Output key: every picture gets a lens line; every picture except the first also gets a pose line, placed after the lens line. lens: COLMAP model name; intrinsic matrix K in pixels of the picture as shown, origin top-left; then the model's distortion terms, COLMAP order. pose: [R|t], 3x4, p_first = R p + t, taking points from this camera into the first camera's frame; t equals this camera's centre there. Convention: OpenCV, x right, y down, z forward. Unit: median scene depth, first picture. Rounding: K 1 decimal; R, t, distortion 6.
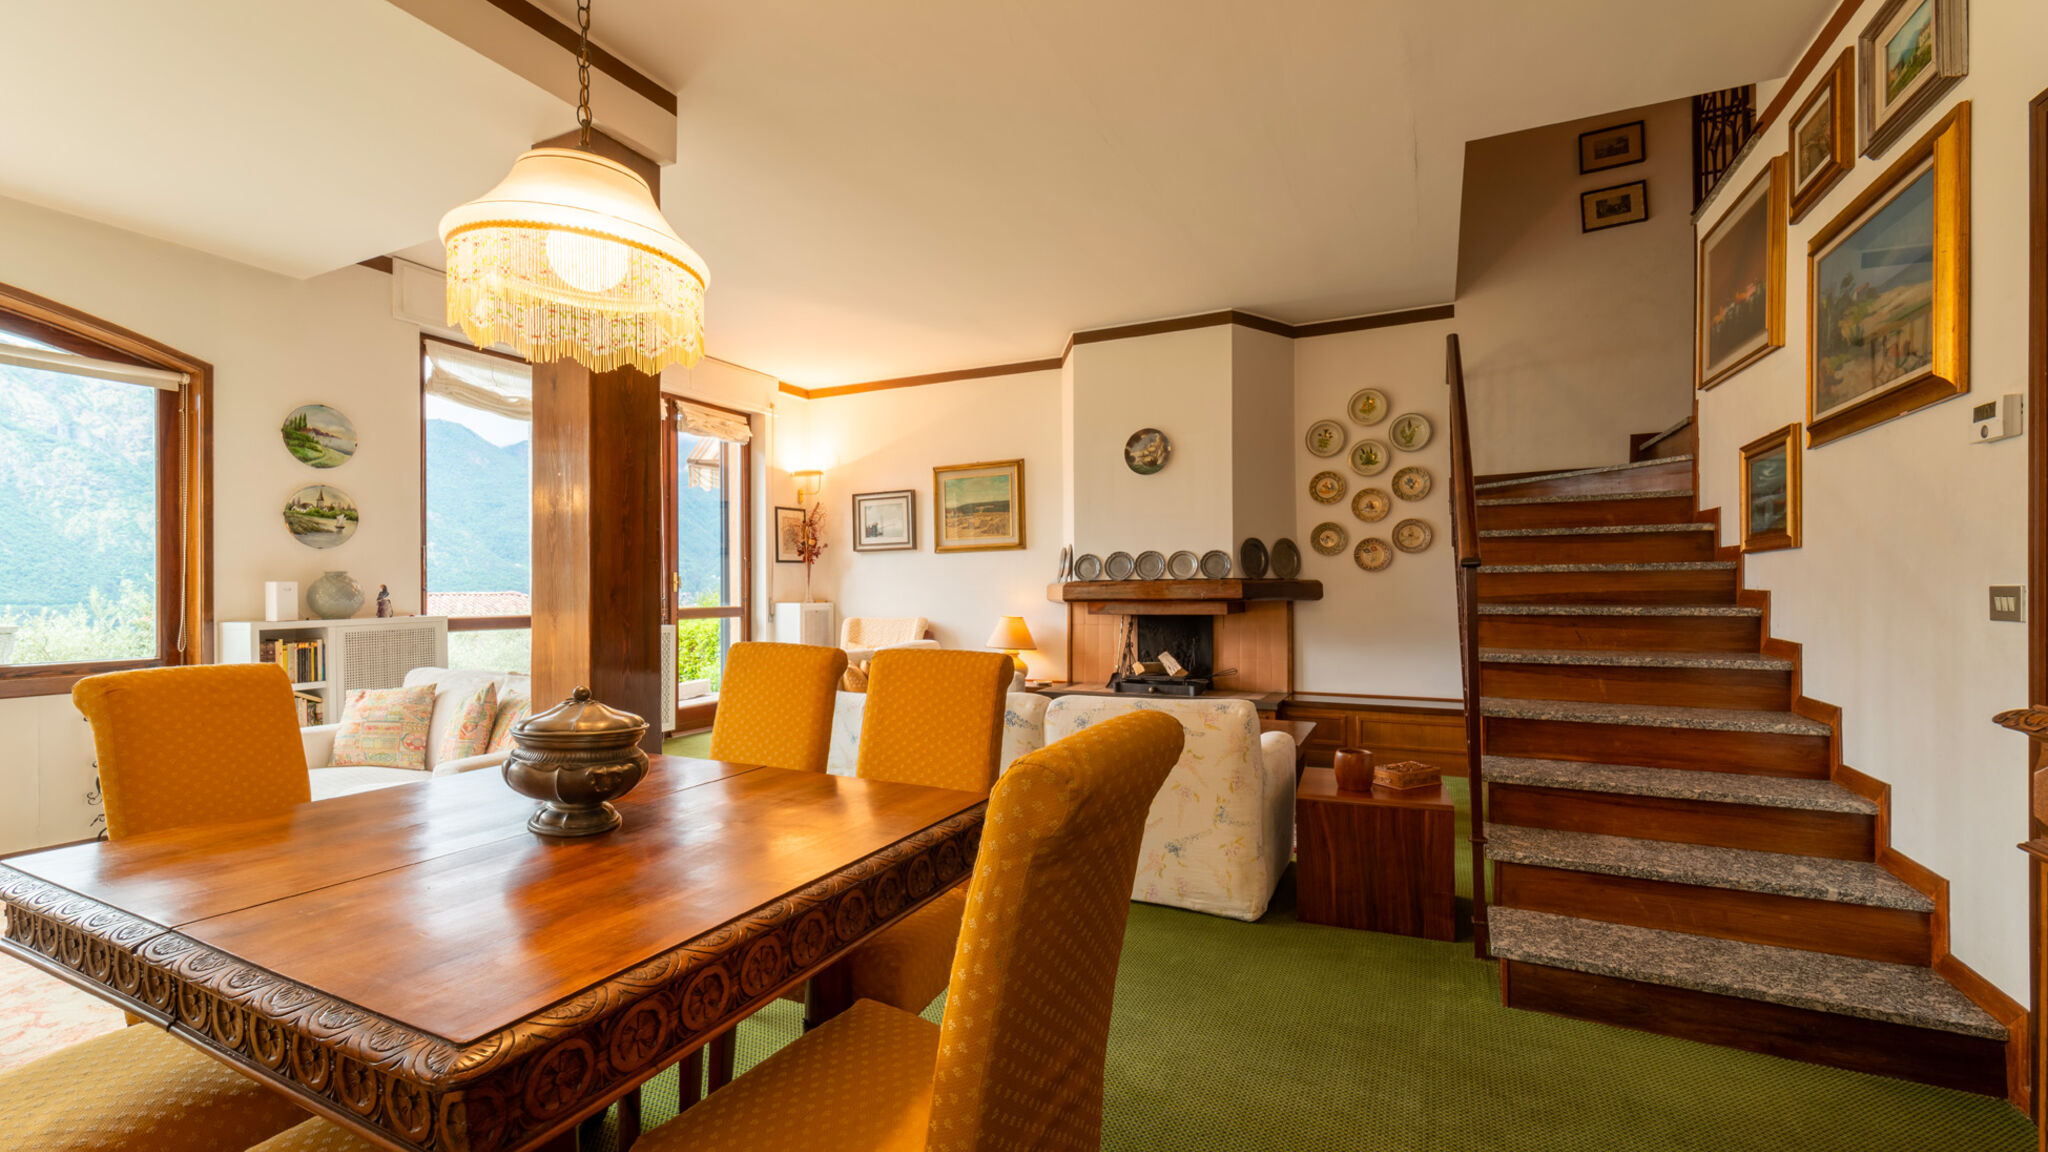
lens RADIAL K [[843.0, 0, 1022.9], [0, 843.0, 586.2], [0, 0, 1]] dist [0.009589, -0.004172]
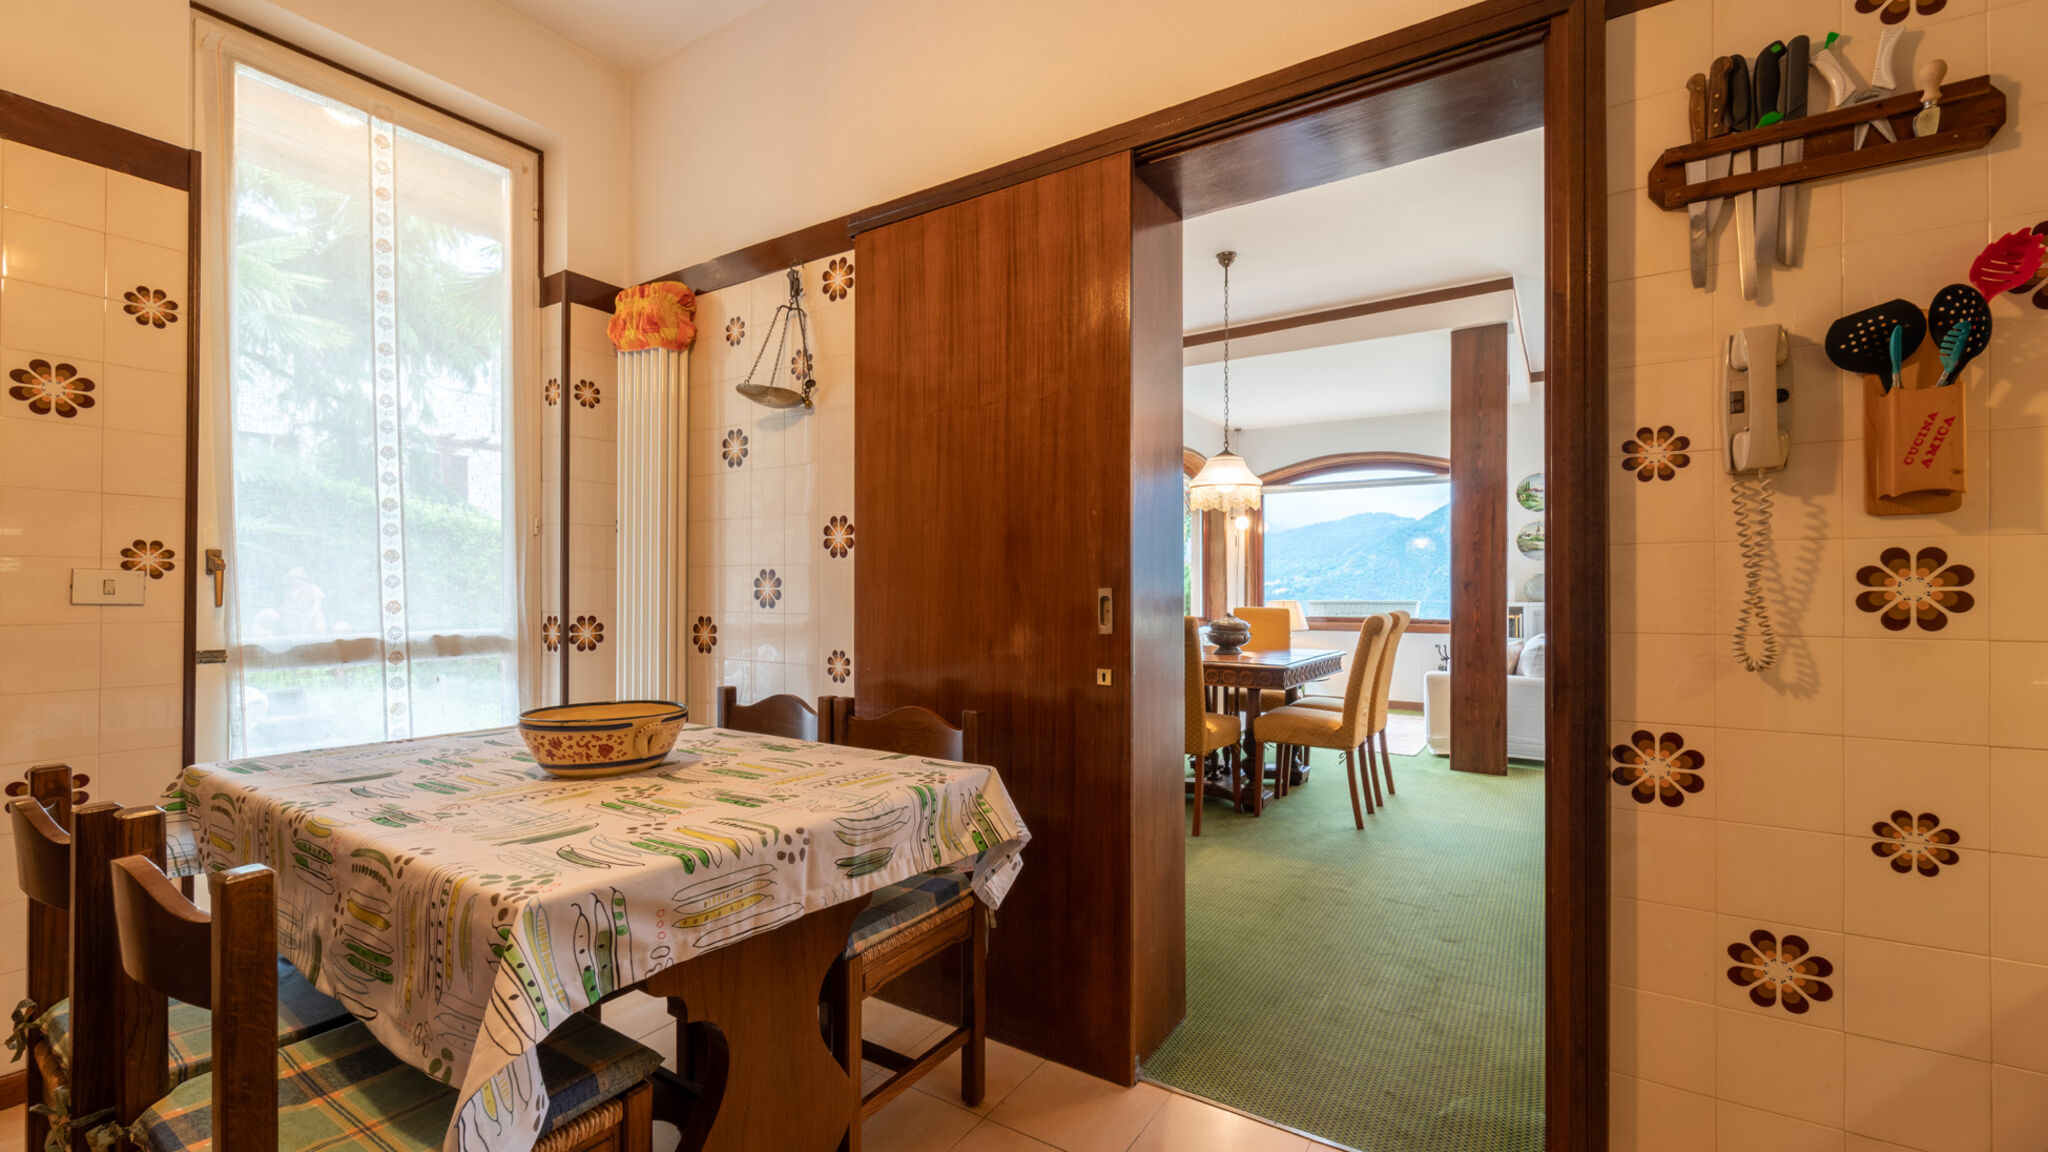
lens RADIAL K [[843.0, 0, 997.6], [0, 843.0, 588.5], [0, 0, 1]] dist [0.009589, -0.004172]
pose [[-0.144583, 0.003406, -0.989487, 0.743020], [0.001351, 0.999994, 0.003245, 0.003383], [0.989492, -0.000868, -0.144587, 0.148474]]
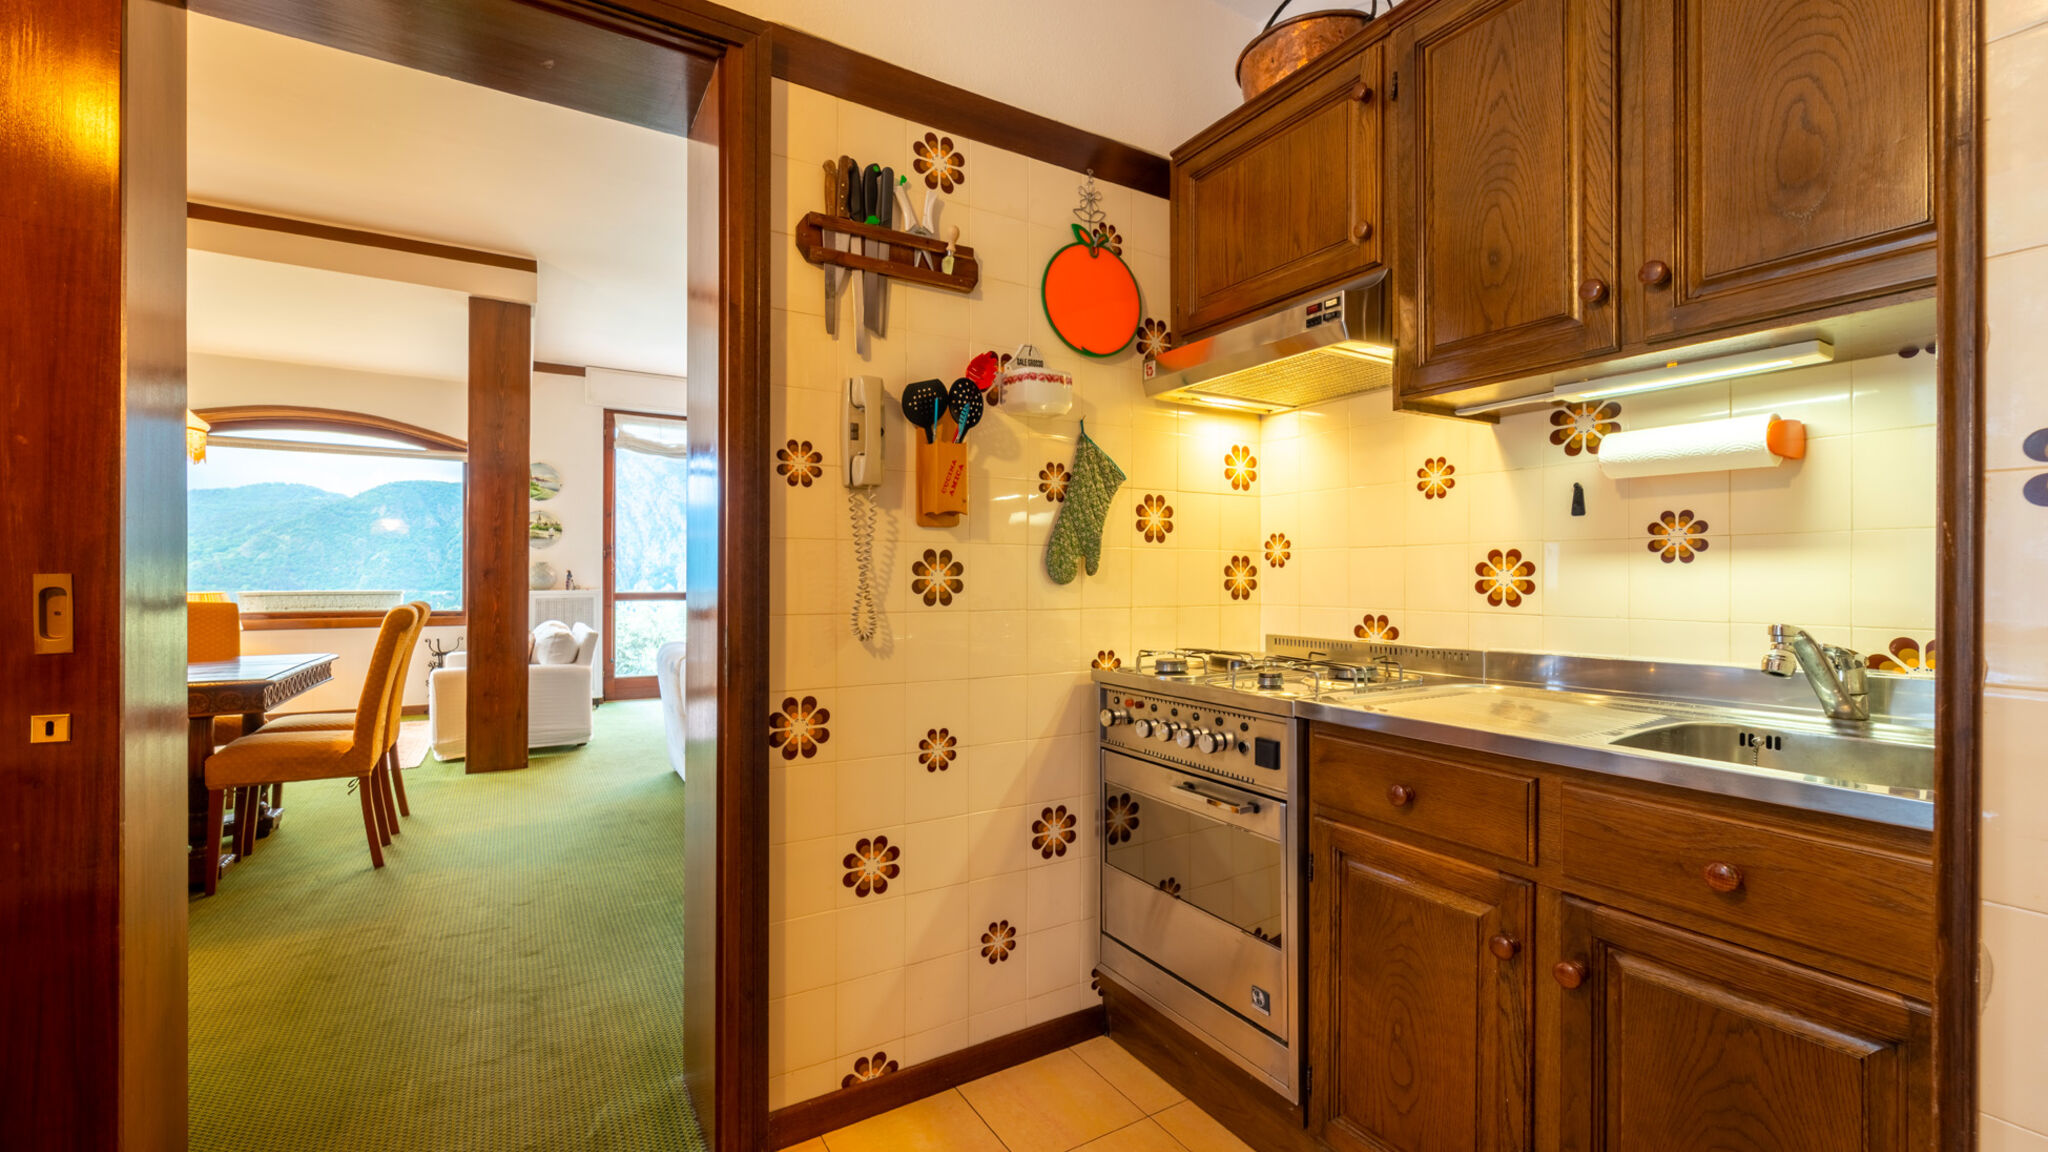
lens RADIAL K [[843.0, 0, 1035.6], [0, 843.0, 578.3], [0, 0, 1]] dist [0.009589, -0.004172]
pose [[0.840277, 0.006190, -0.542123, 0.696407], [-0.006026, 0.999980, 0.002078, 0.003836], [0.542124, 0.001521, 0.840297, 0.099152]]
